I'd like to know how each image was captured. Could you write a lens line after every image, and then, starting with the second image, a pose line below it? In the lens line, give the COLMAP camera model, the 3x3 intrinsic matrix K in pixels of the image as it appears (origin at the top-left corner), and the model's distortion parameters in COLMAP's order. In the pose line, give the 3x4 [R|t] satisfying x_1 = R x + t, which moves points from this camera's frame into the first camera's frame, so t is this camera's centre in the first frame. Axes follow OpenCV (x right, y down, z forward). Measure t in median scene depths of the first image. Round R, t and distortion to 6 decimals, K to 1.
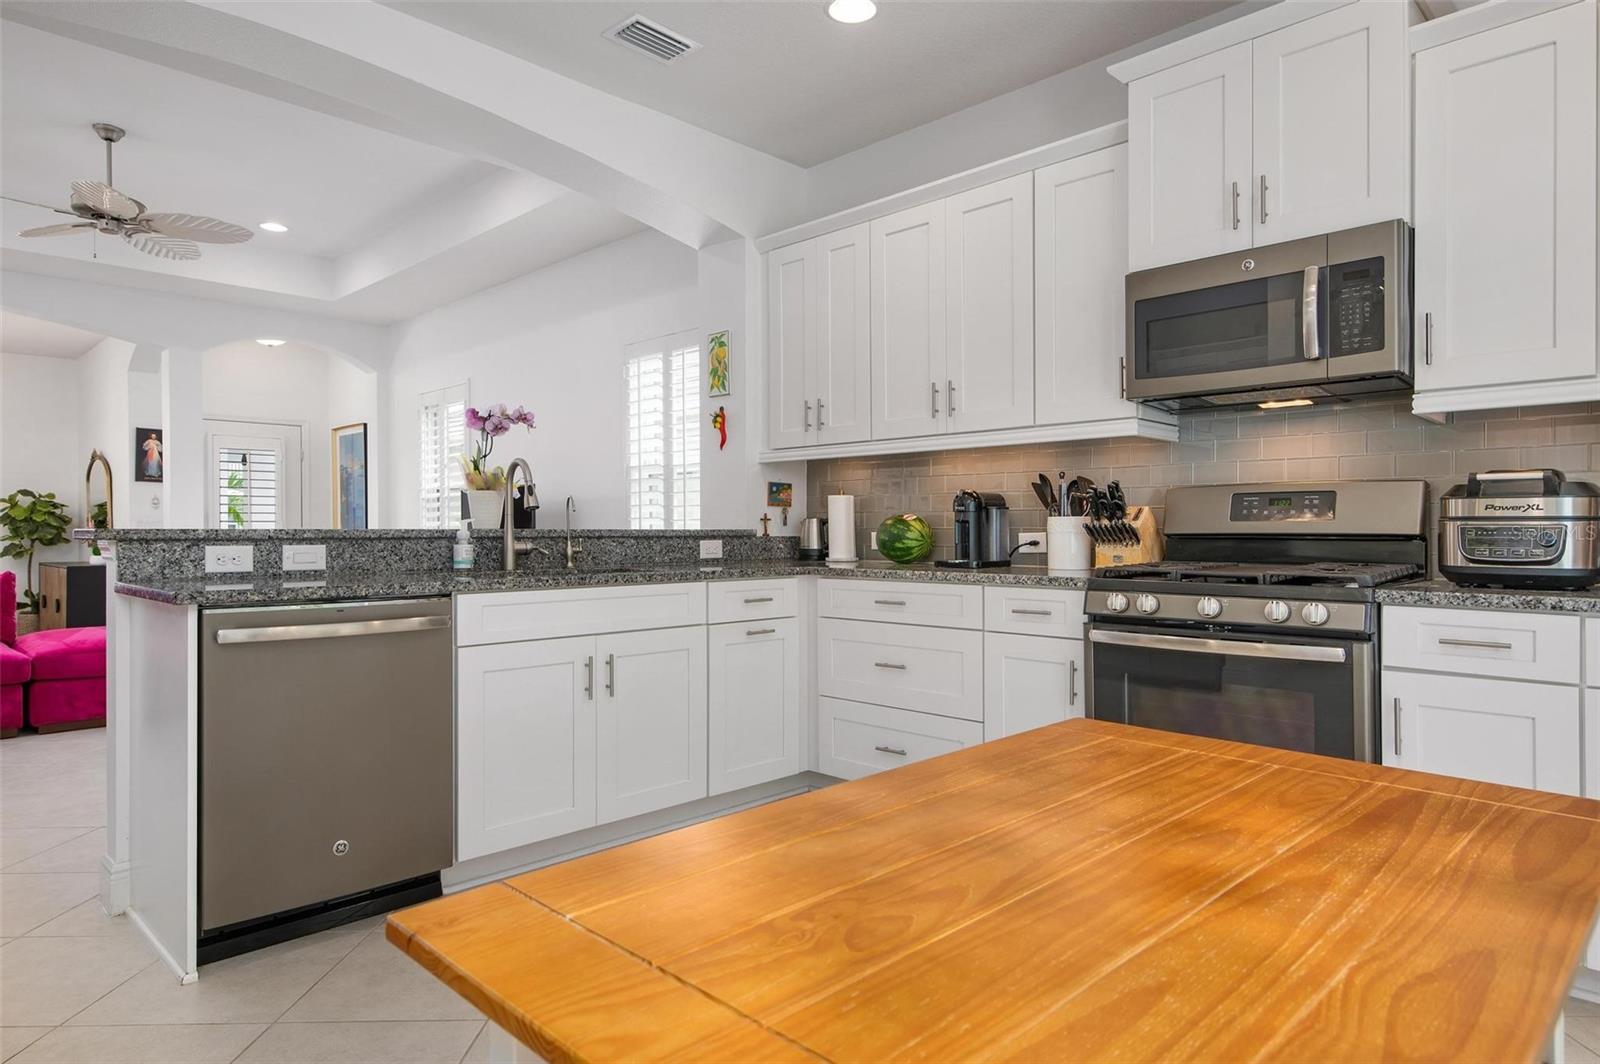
lens RADIAL K [[931.8, 0, 807.6], [0, 931.8, 534.5], [0, 0, 1]] dist [0.012314, -0.001323]
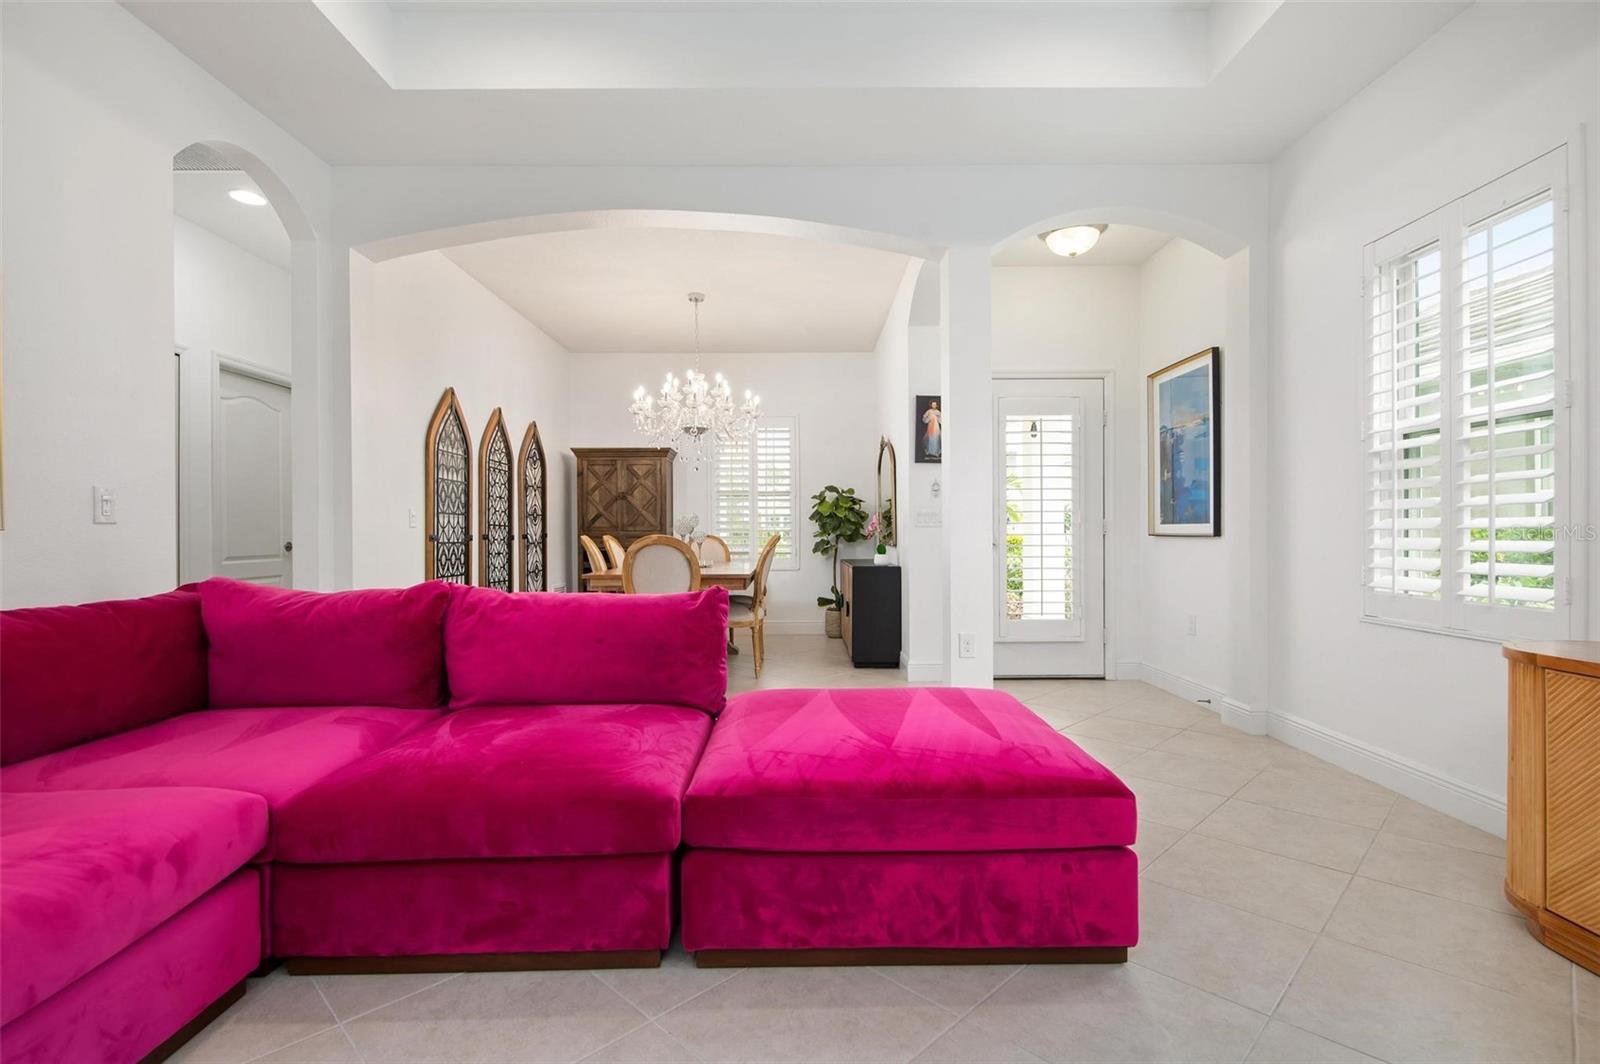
lens RADIAL K [[754.5, 0, 806.4], [0, 754.5, 536.7], [0, 0, 1]] dist [0.005356, -0.006323]
pose [[0.701275, 0.002014, -0.712888, -0.685886], [0.000662, 0.999994, 0.003476, 0.008515], [0.712891, -0.002910, 0.701269, 1.025200]]
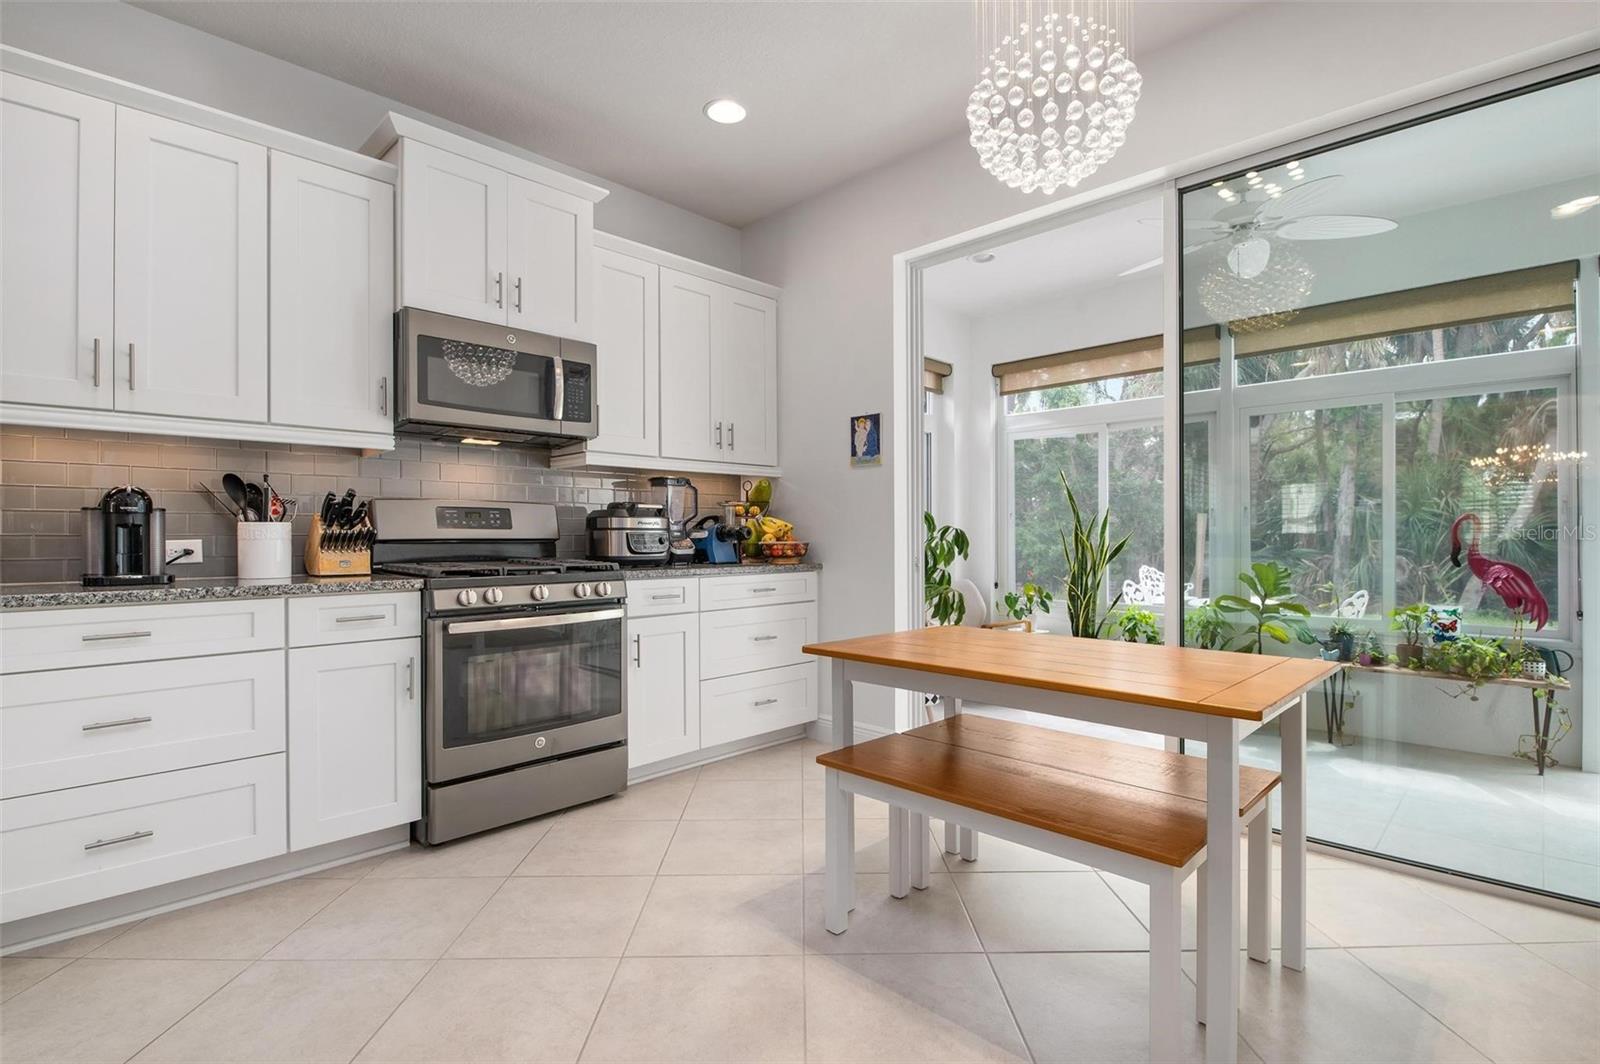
lens RADIAL K [[754.5, 0, 797.0], [0, 754.5, 540.3], [0, 0, 1]] dist [0.005356, -0.006323]
pose [[0.011062, -0.004257, 0.999930, -0.456995], [0.008992, 0.999951, 0.004158, 0.000661], [-0.999898, 0.008945, 0.011100, 0.429904]]
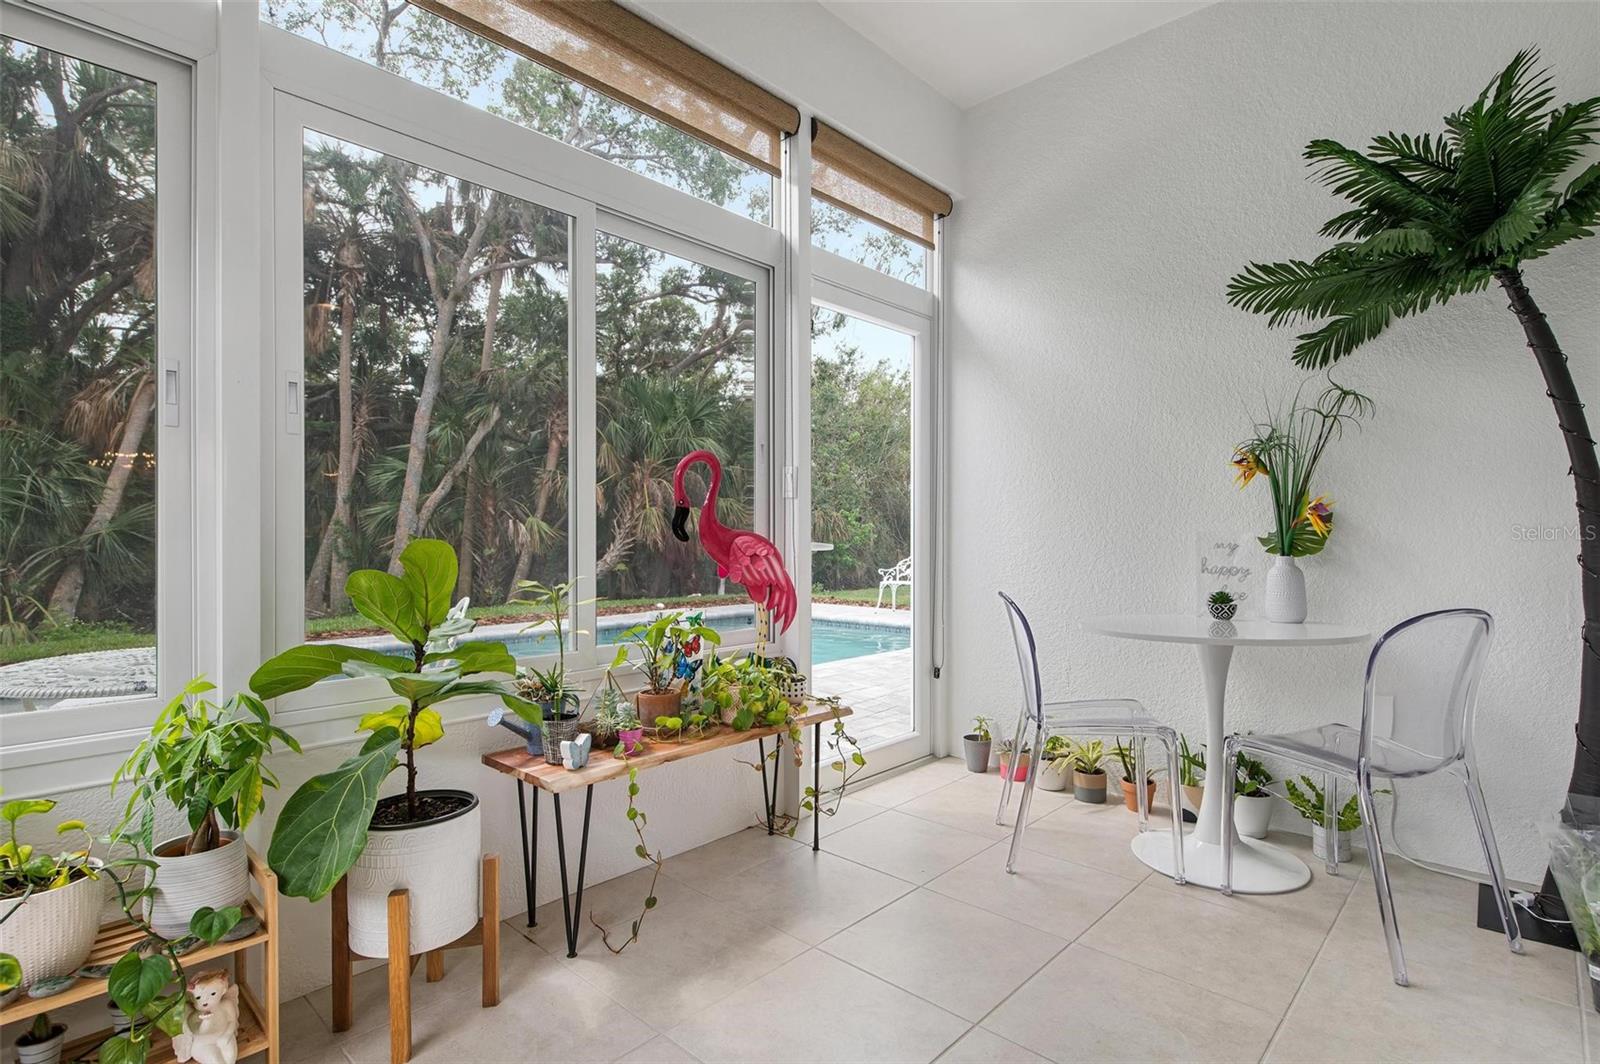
lens RADIAL K [[754.5, 0, 764.0], [0, 754.5, 543.8], [0, 0, 1]] dist [0.005356, -0.006323]
pose [[-0.999669, 0.000532, -0.025740, 0.609188], [0.000278, 0.999951, 0.009879, 0.048931], [0.025744, 0.009869, -0.999620, 0.121382]]
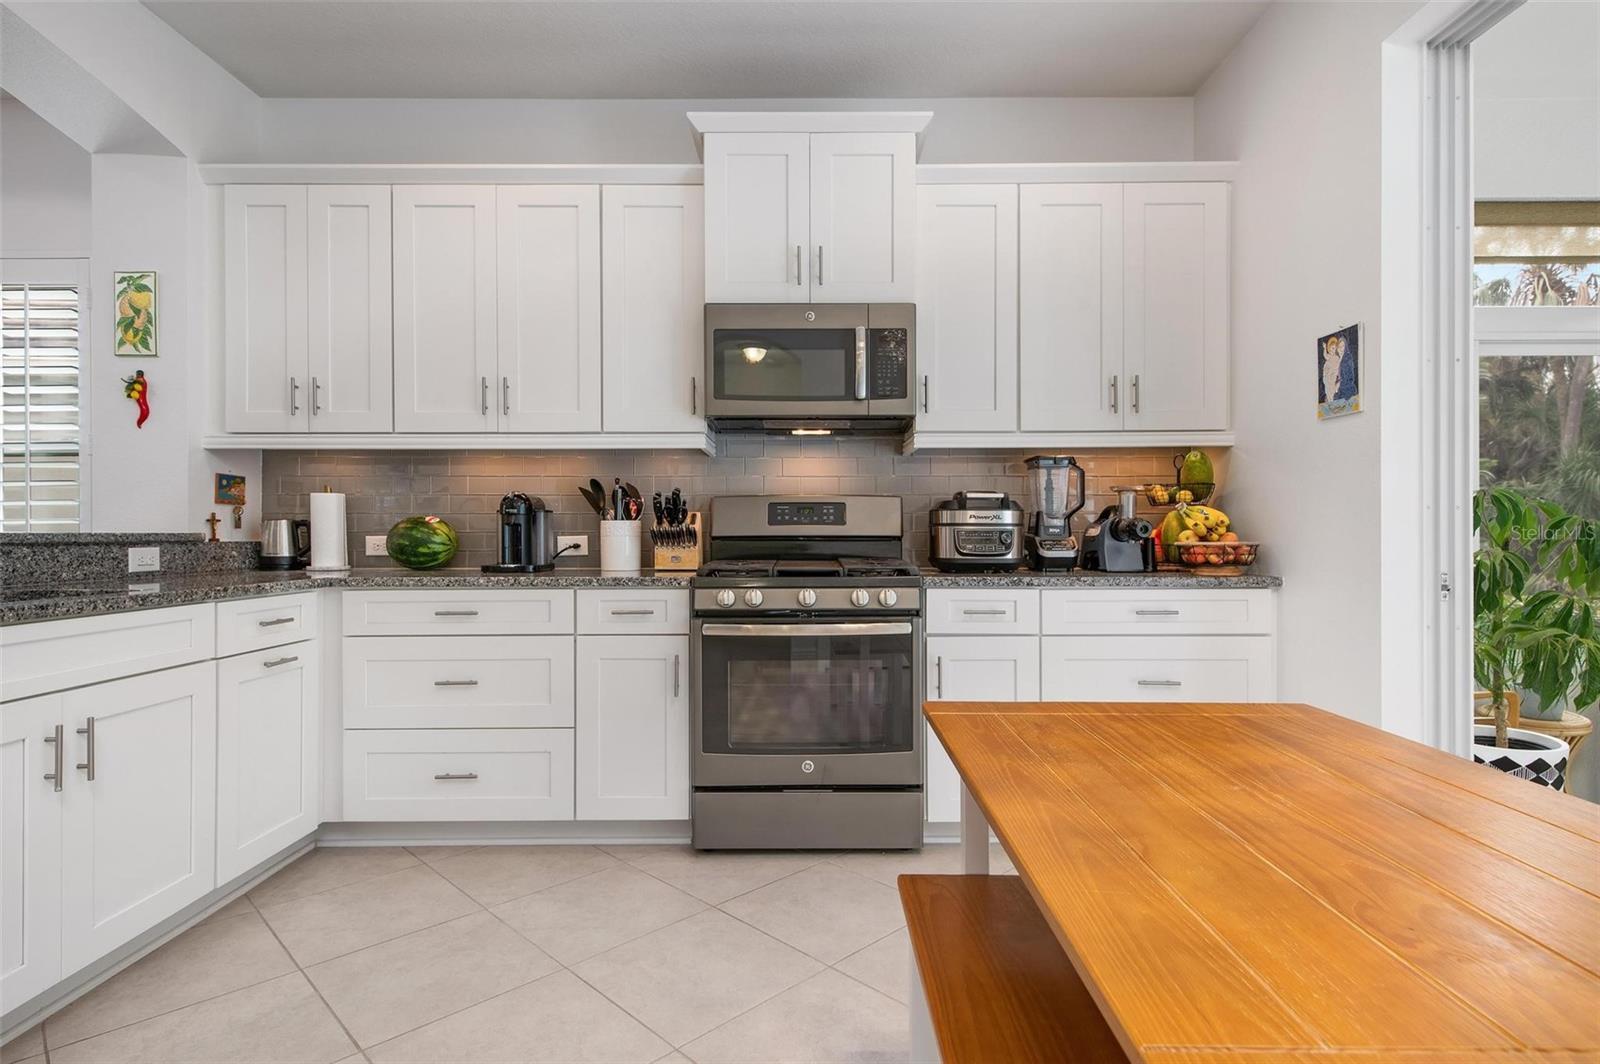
lens RADIAL K [[825.5, 0, 806.3], [0, 825.5, 534.5], [0, 0, 1]] dist [0.012370, -0.000572]
pose [[0.717594, -0.001720, 0.696460, -0.212444], [0.004766, 0.999986, -0.002442, -0.000016], [-0.696446, 0.005072, 0.717592, 0.170194]]
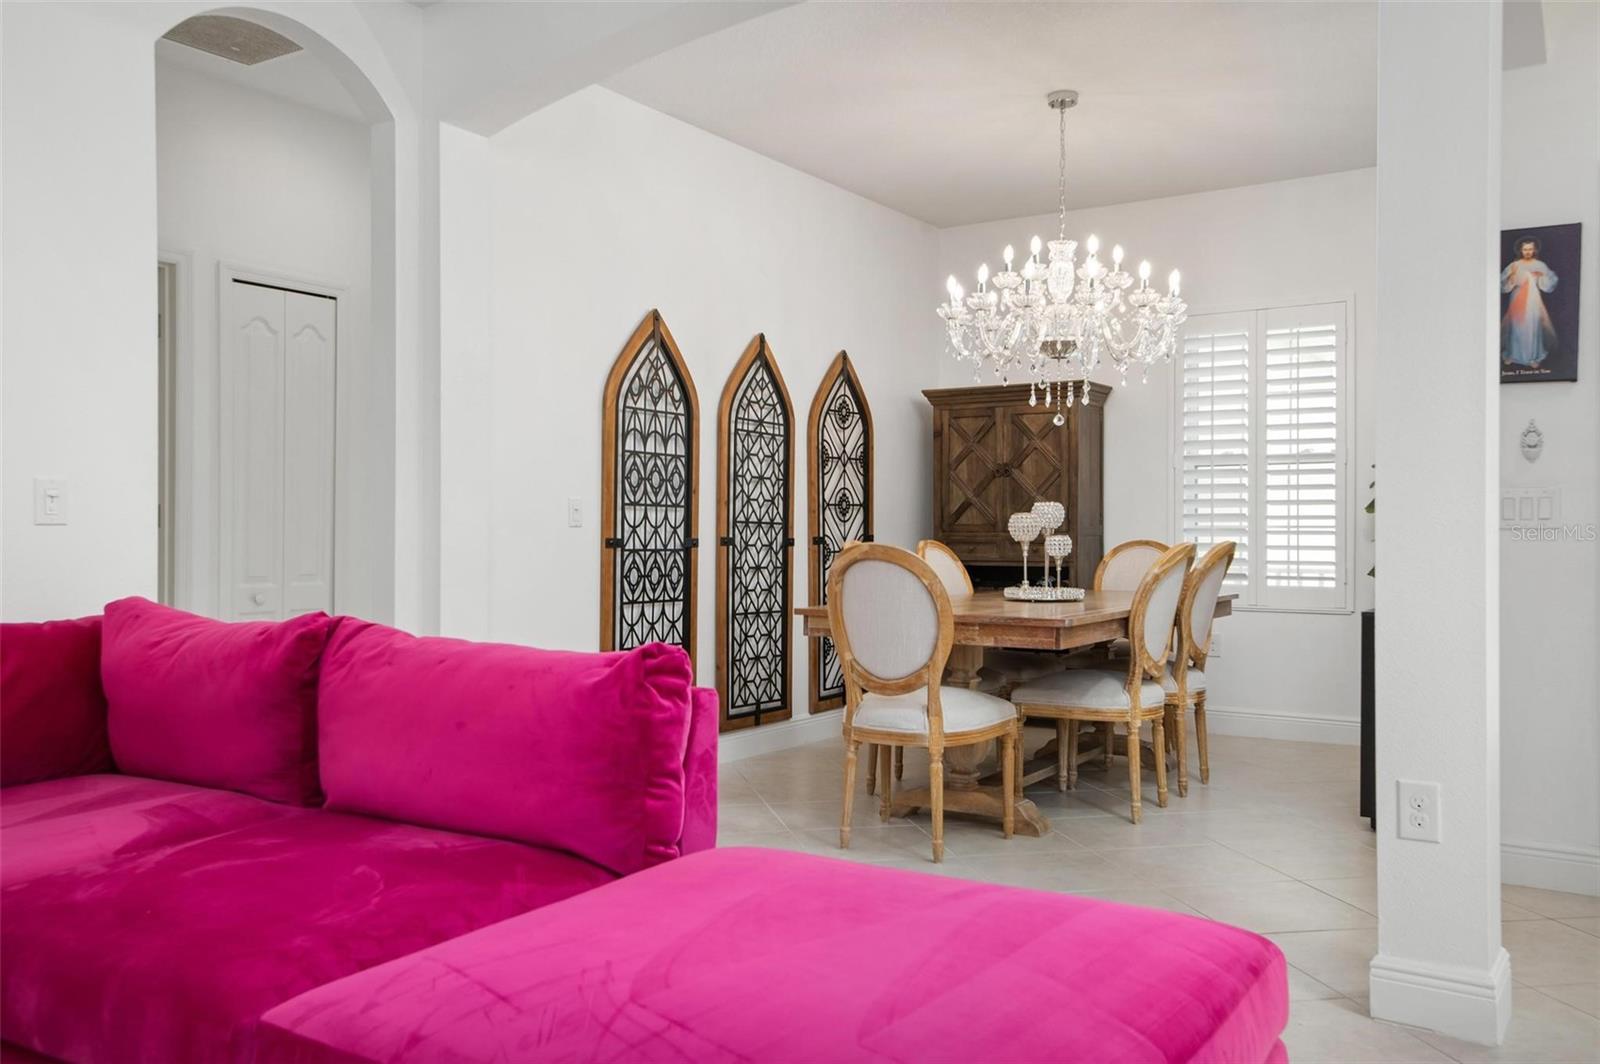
lens RADIAL K [[1301.5, 0, 804.8], [0, 1301.5, 537.1], [0, 0, 1]] dist [0.045881, 0.005874]
pose [[0.193837, 0.007271, -0.981007, -0.585037], [-0.006146, 0.999962, 0.006197, -0.001614], [0.981014, 0.004828, 0.193875, 1.388437]]
